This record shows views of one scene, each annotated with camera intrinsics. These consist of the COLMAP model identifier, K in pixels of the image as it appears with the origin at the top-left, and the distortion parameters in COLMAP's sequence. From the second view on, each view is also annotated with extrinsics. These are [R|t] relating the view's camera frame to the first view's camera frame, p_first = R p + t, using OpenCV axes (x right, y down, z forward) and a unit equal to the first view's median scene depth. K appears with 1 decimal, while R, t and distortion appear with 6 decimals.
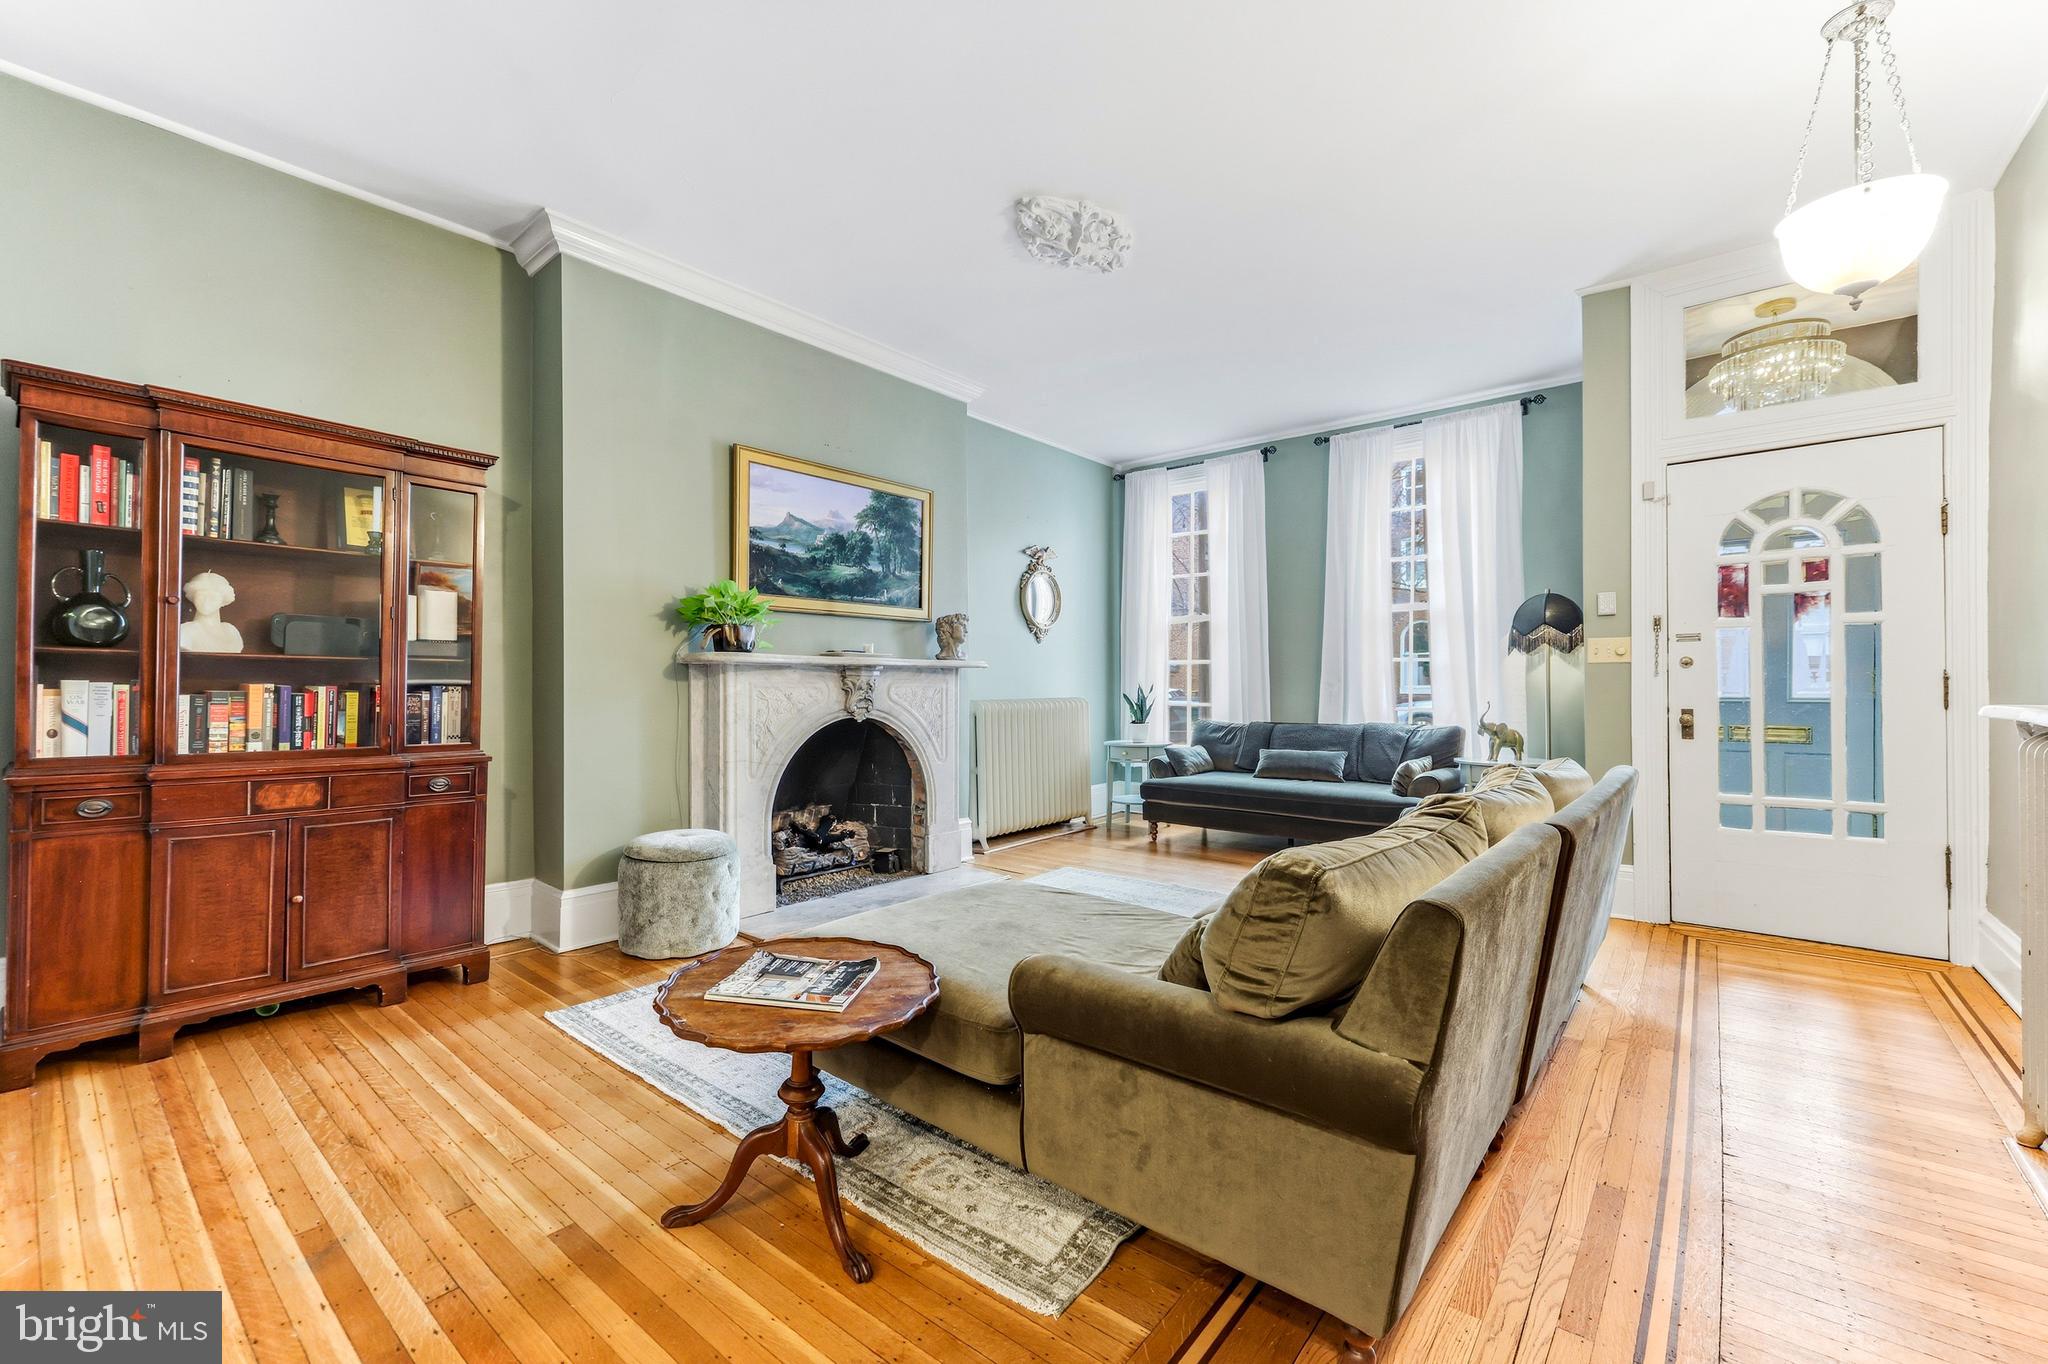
lens RADIAL K [[850.3, 0, 1017.9], [0, 850.3, 673.9], [0, 0, 1]] dist [-0.001064, 0.000649]
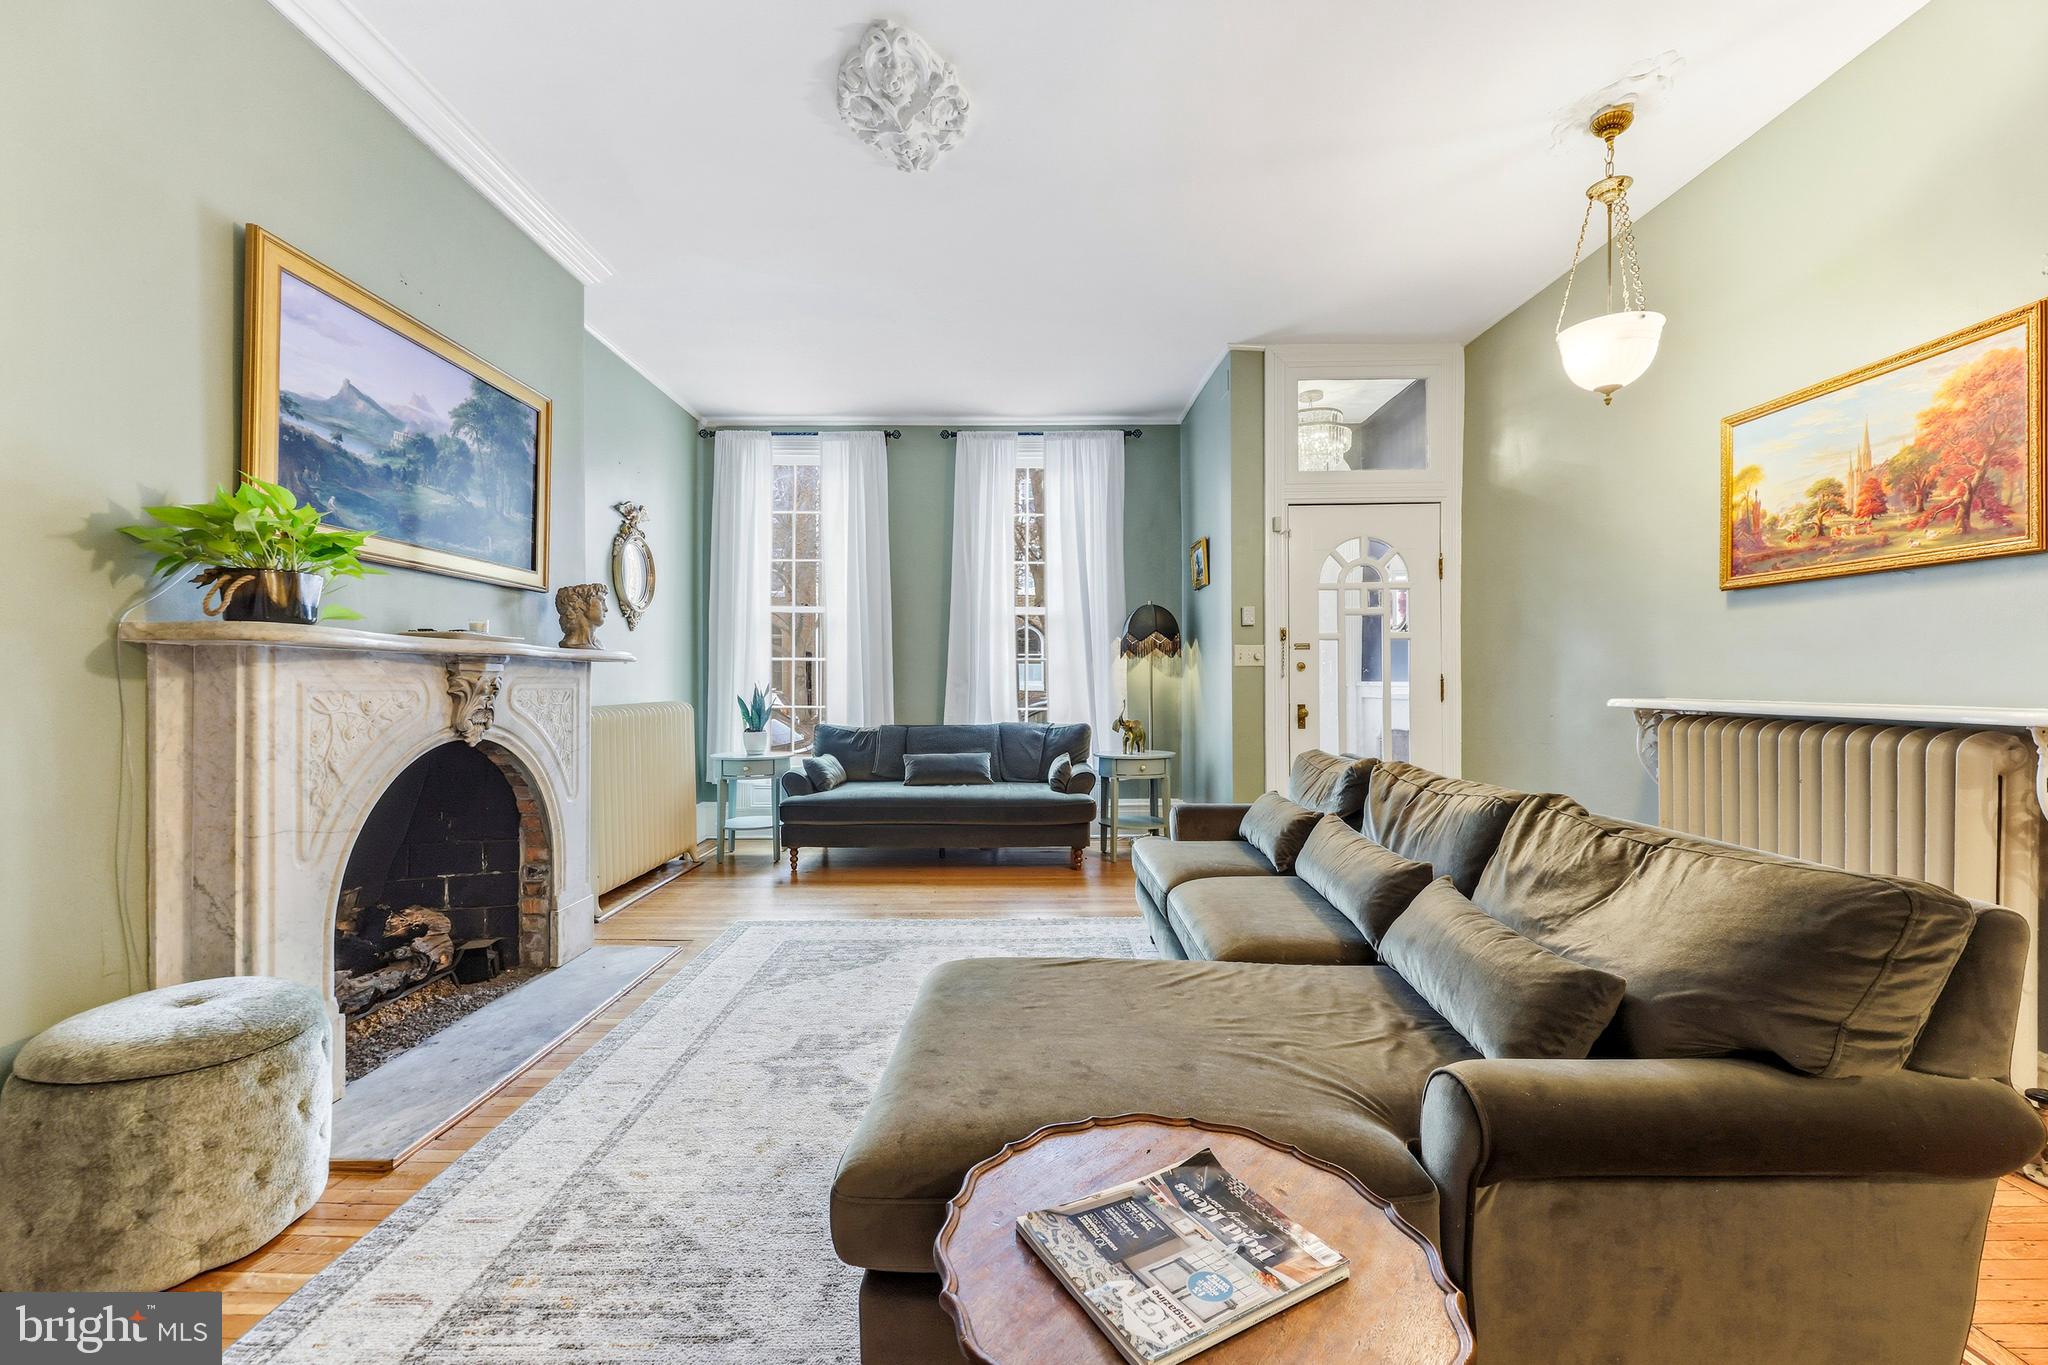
lens RADIAL K [[850.3, 0, 1017.9], [0, 850.3, 674.4], [0, 0, 1]] dist [-0.001064, 0.000649]
pose [[0.766056, 0.006534, 0.642741, -0.266032], [-0.007143, 0.999973, -0.001652, 0.002418], [-0.642734, -0.003326, 0.766082, 0.259060]]
